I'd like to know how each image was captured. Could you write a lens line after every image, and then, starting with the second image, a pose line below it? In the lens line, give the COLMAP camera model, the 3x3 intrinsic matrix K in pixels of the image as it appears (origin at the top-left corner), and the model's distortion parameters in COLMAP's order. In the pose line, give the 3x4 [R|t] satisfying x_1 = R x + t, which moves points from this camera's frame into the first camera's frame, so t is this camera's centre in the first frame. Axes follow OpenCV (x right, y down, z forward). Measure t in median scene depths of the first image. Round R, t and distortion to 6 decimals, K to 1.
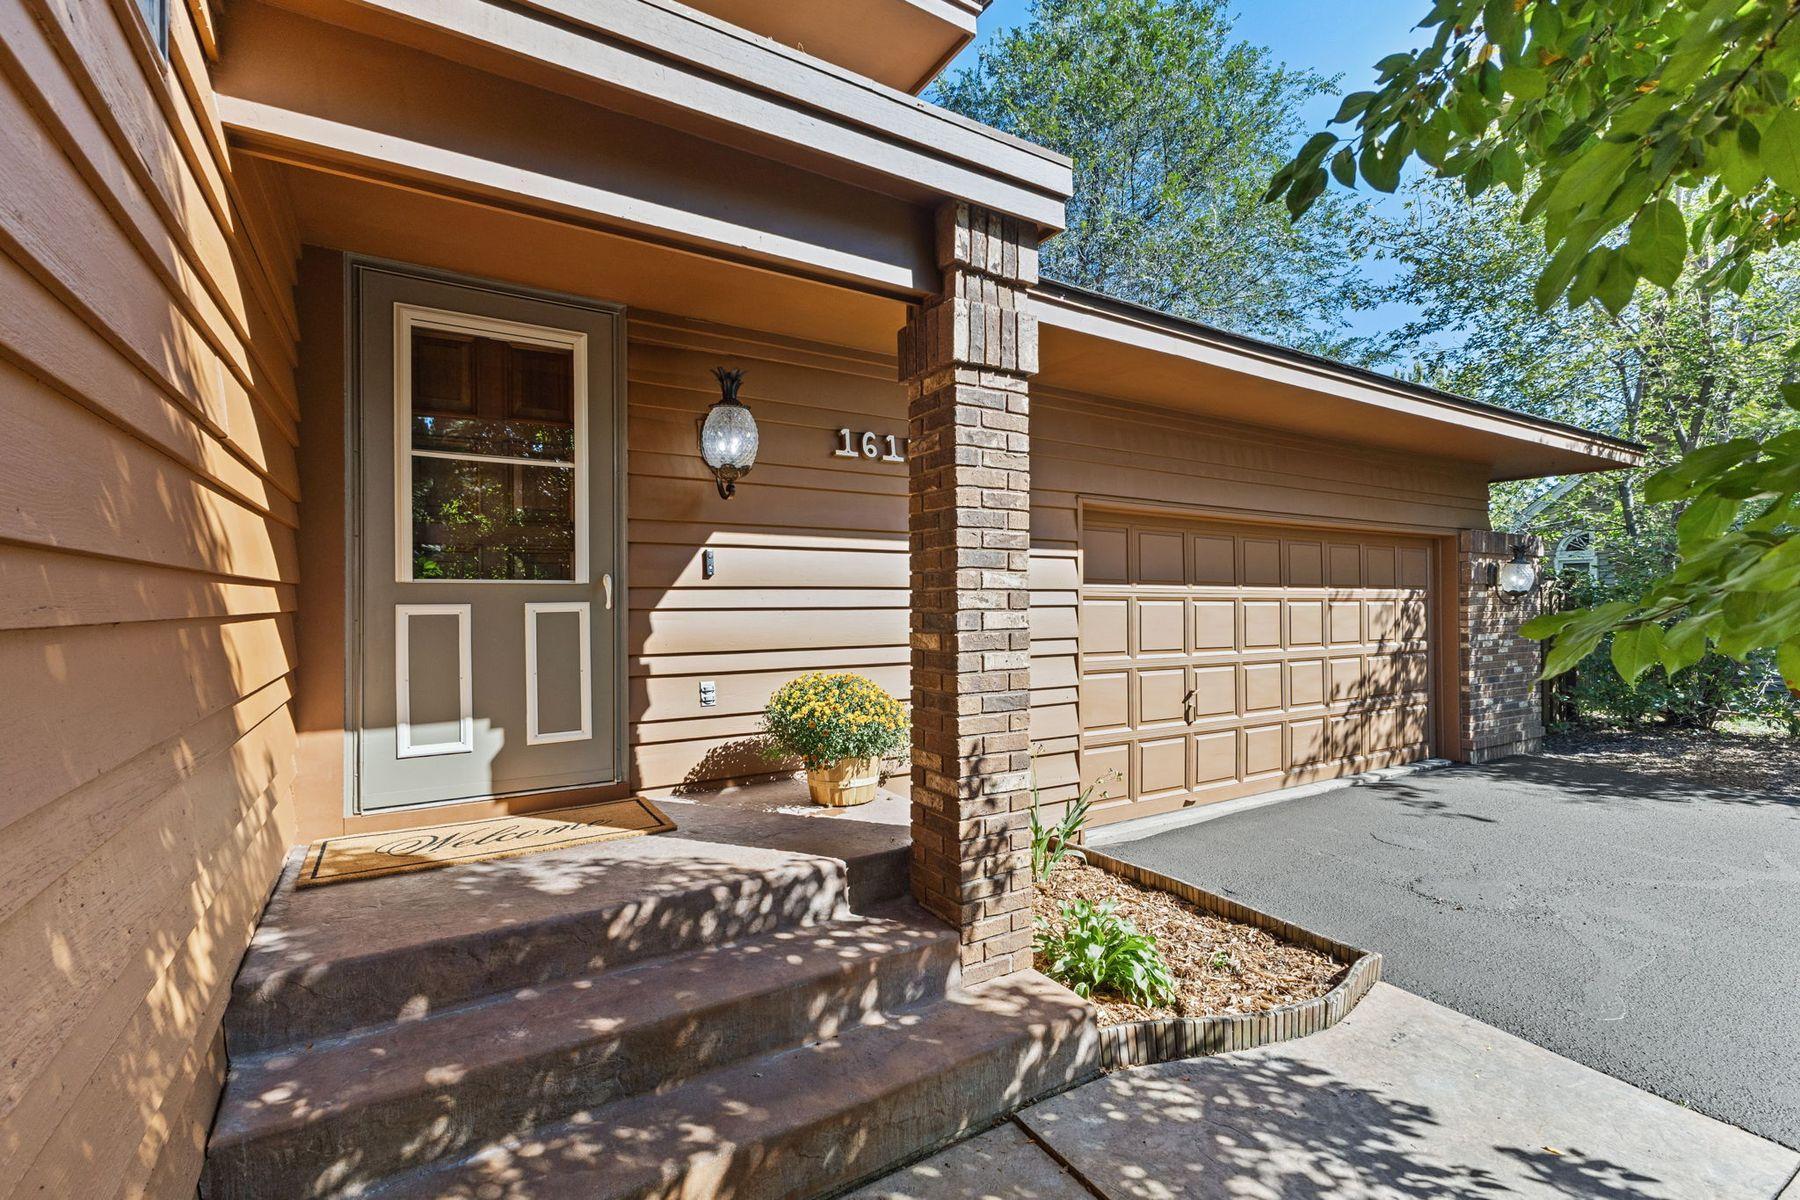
lens RADIAL K [[778.3, 0, 895.1], [0, 778.3, 594.3], [0, 0, 1]] dist [0.009109, -0.001903]
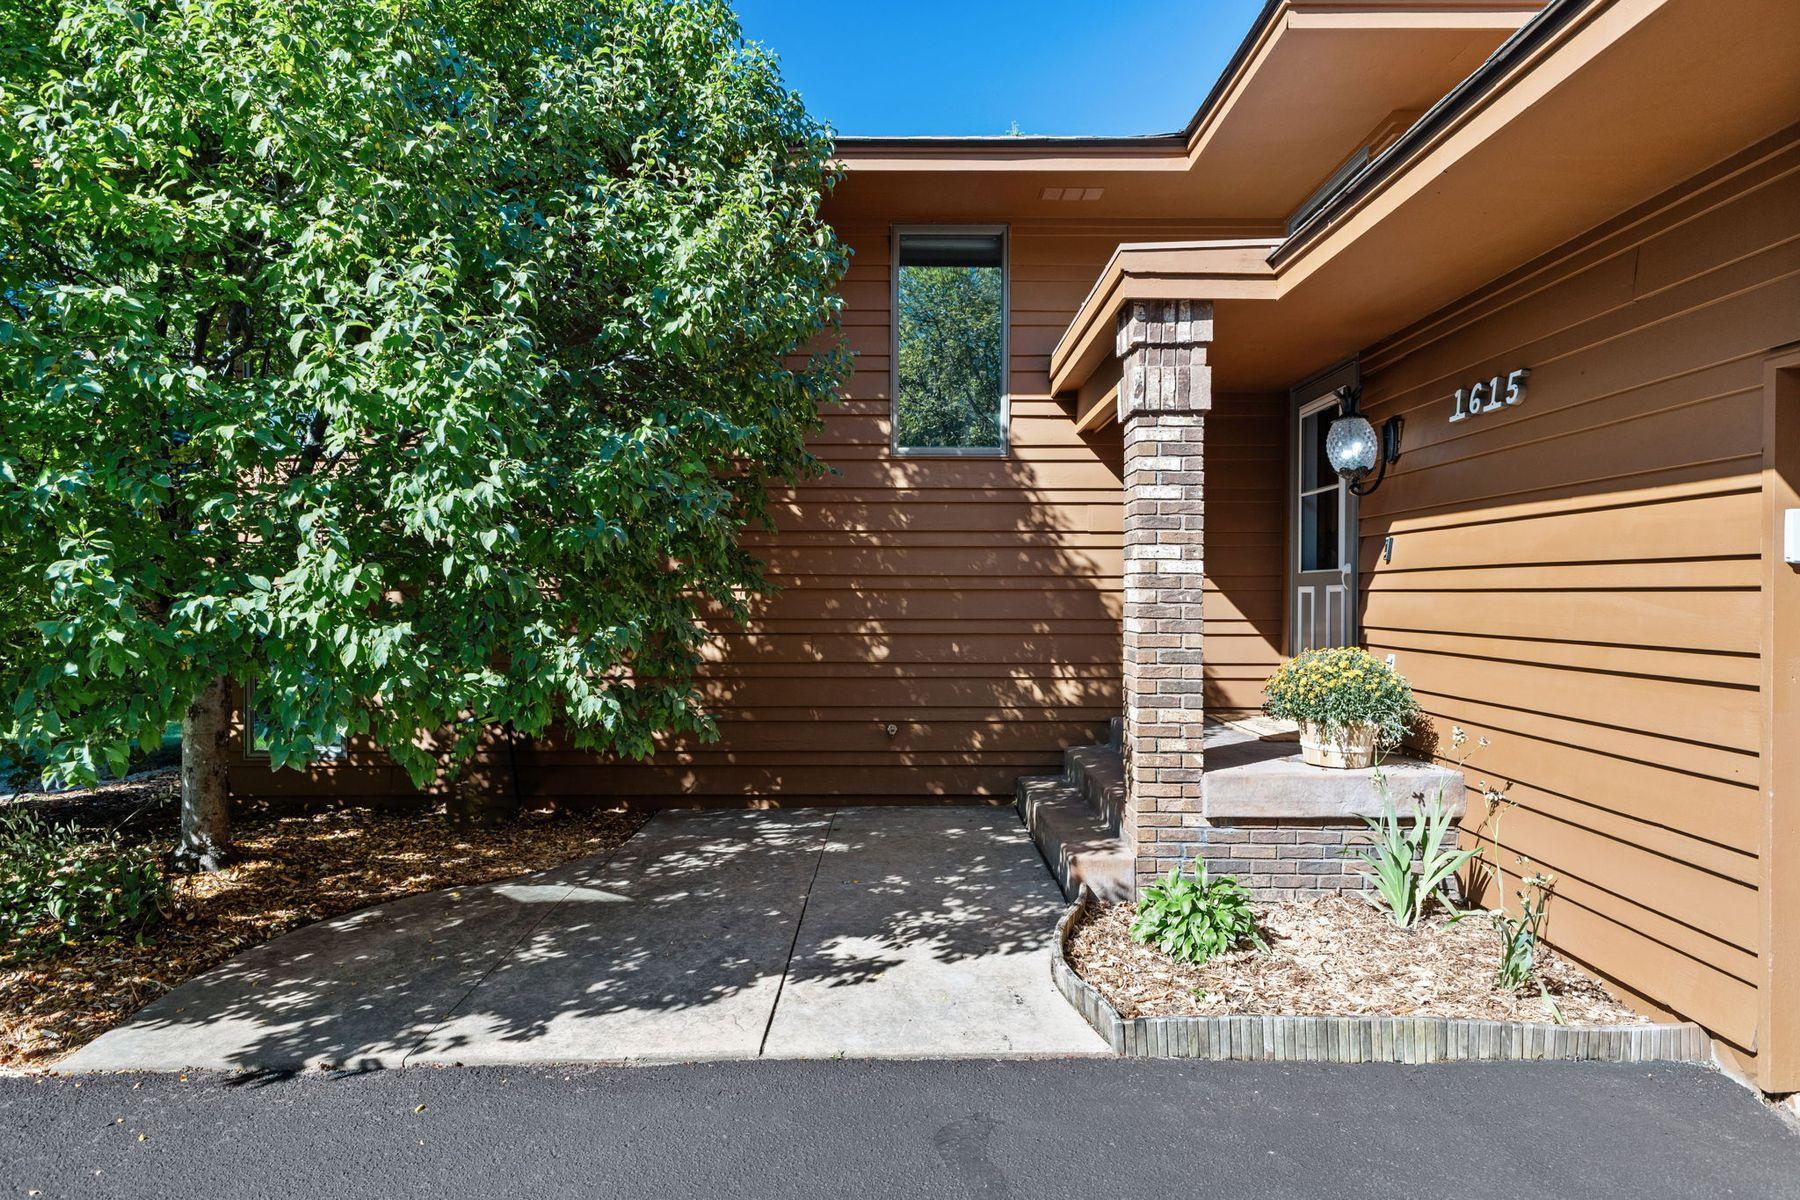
lens RADIAL K [[778.3, 0, 893.6], [0, 778.3, 600.3], [0, 0, 1]] dist [0.009109, -0.001903]
pose [[-0.488951, 0.012433, -0.872222, 1.766726], [0.012926, 0.999892, 0.007007, 0.023770], [0.872215, -0.007848, -0.489059, 1.481736]]
